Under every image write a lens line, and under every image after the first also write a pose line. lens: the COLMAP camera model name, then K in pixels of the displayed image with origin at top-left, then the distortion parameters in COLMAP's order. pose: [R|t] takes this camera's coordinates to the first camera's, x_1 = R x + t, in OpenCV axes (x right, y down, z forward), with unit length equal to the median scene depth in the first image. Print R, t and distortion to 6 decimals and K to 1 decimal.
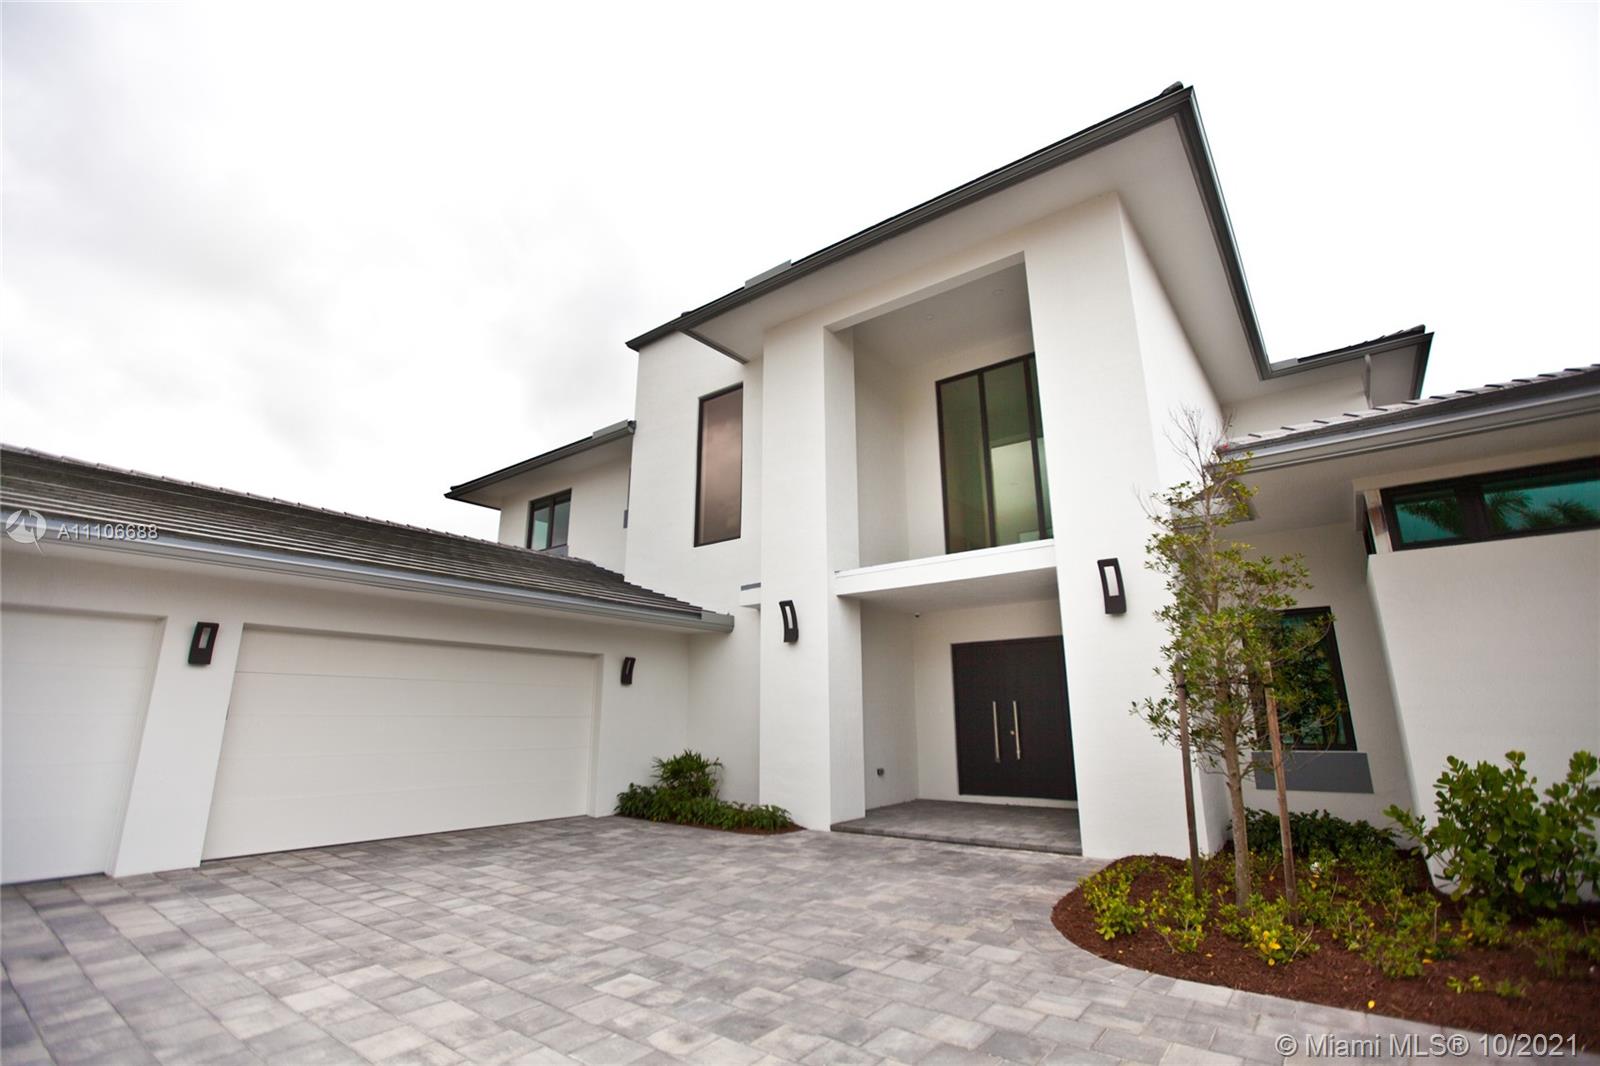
lens RADIAL K [[725.4, 0, 804.4], [0, 725.4, 533.4], [0, 0, 1]] dist [-0.043006, 0.012667]
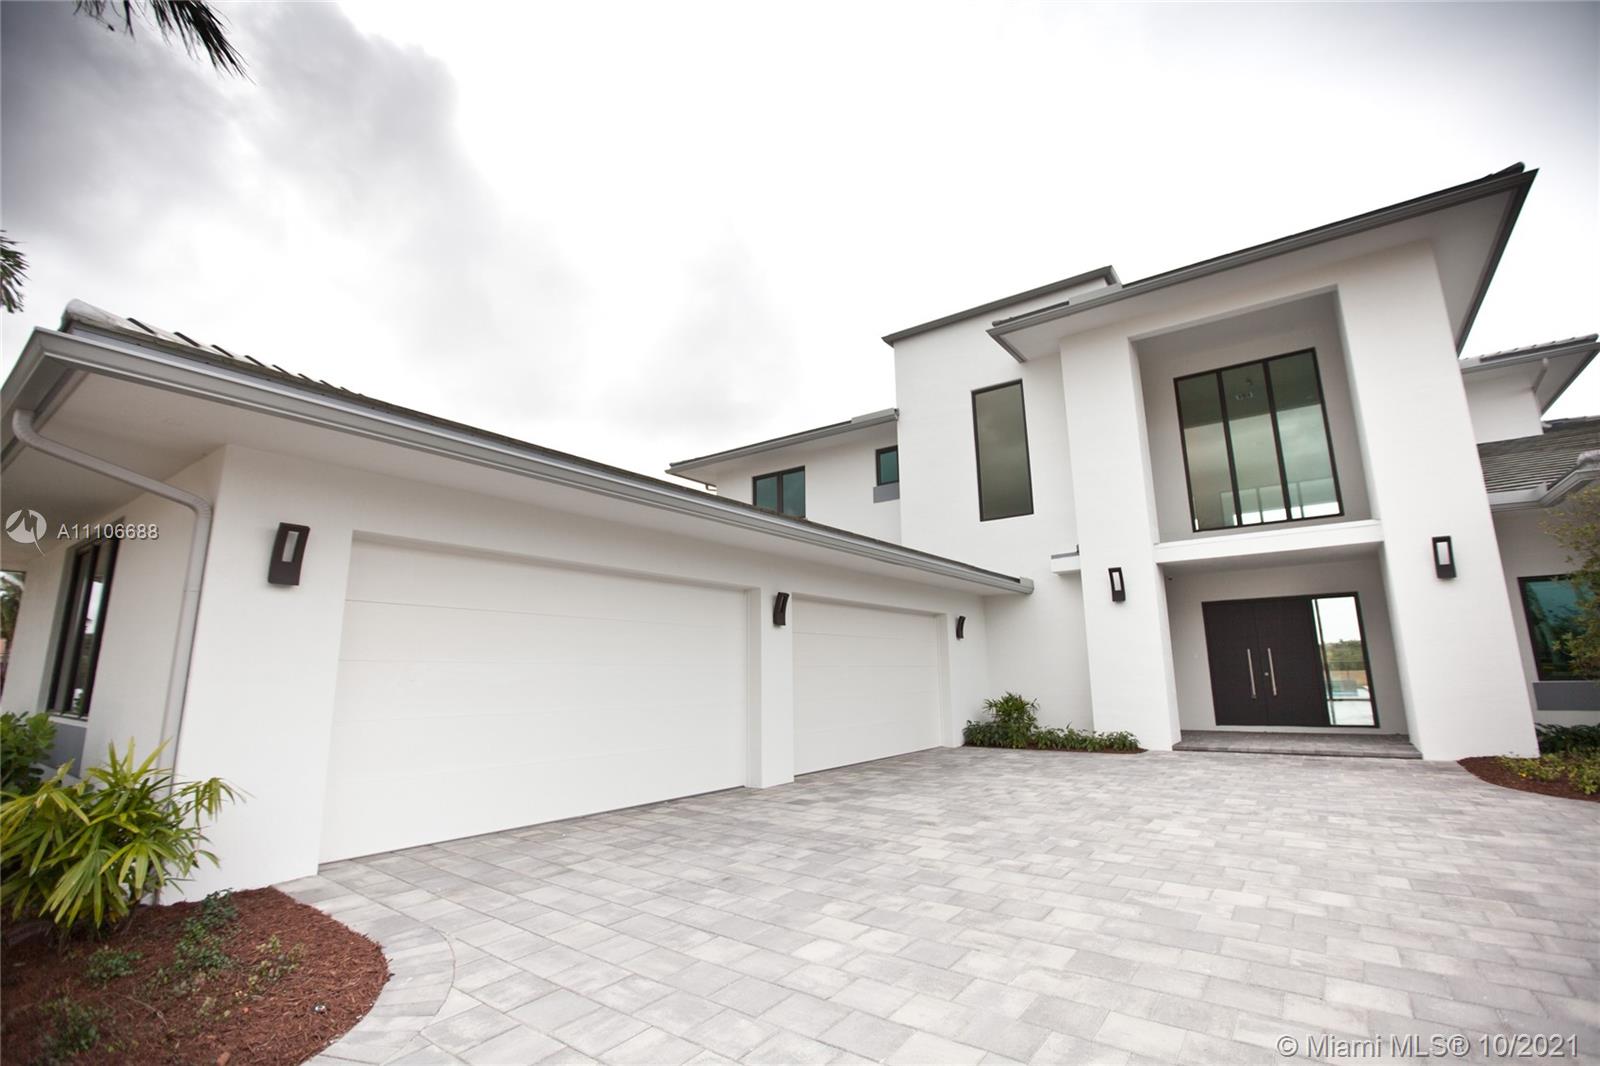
lens RADIAL K [[725.4, 0, 789.2], [0, 725.4, 531.9], [0, 0, 1]] dist [-0.043006, 0.012667]
pose [[0.999777, -0.003933, 0.020767, -0.554763], [0.002841, 0.998626, 0.052326, -0.030224], [-0.020944, -0.052256, 0.998414, -0.178473]]
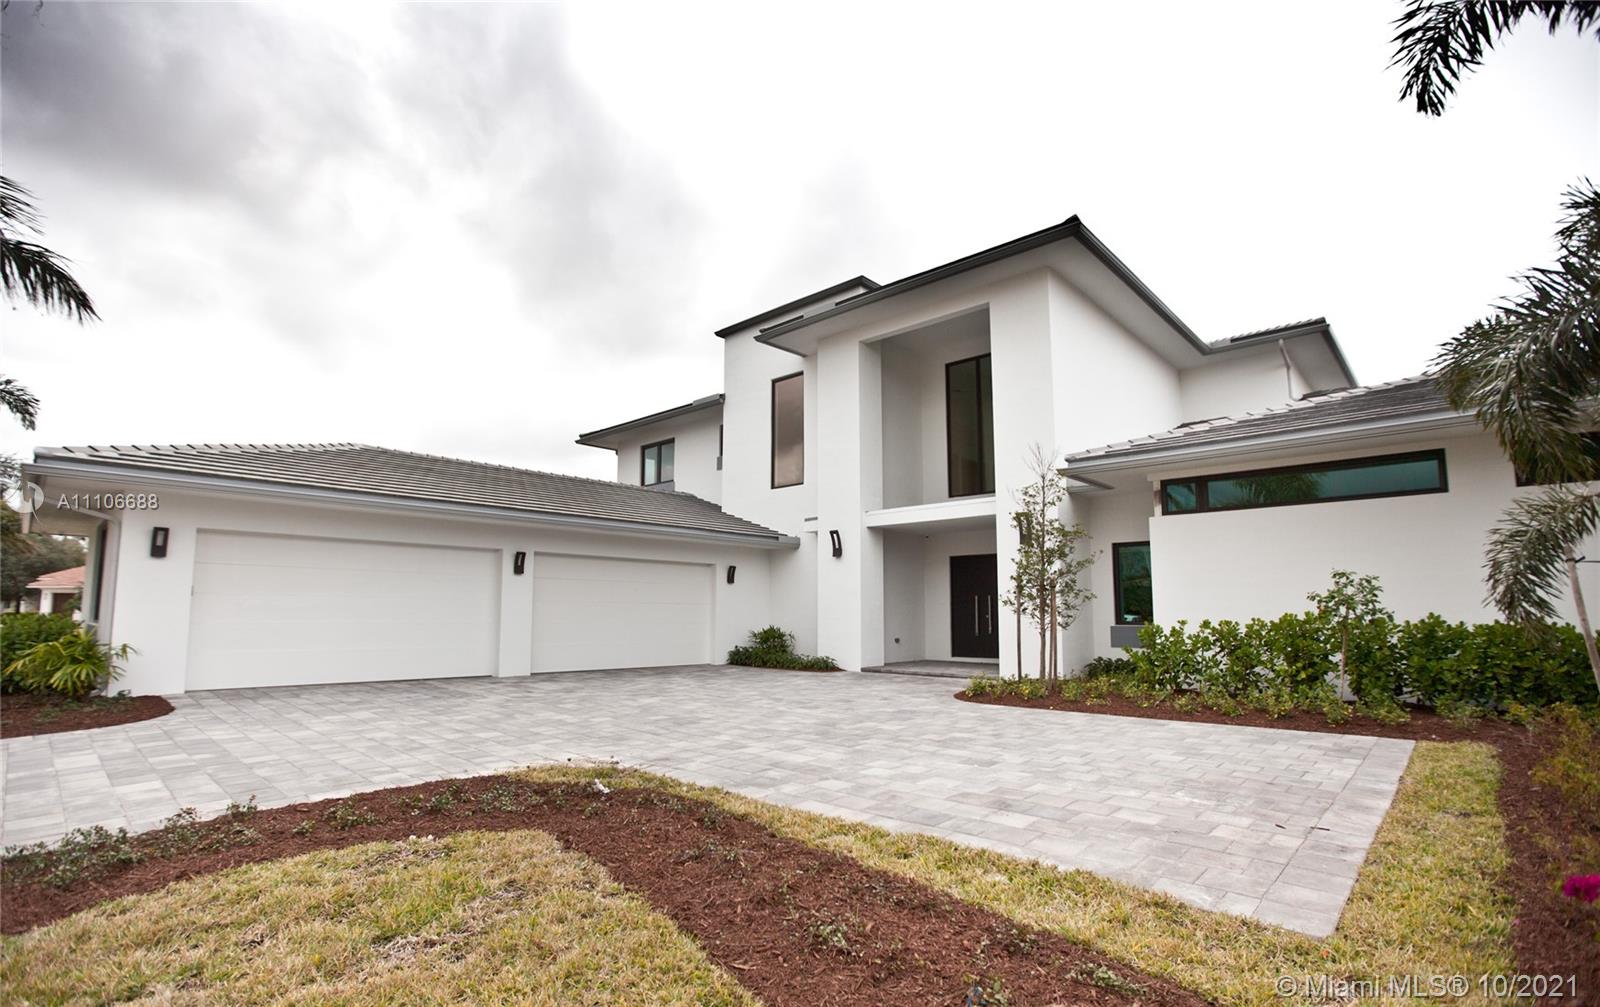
lens RADIAL K [[767.7, 0, 778.4], [0, 767.7, 540.4], [0, 0, 1]] dist [-0.034840, 0.000783]
pose [[0.993323, -0.001363, -0.115360, 0.043286], [0.018754, 0.988537, 0.149807, -0.125159], [0.113834, -0.150970, 0.981962, -0.584739]]
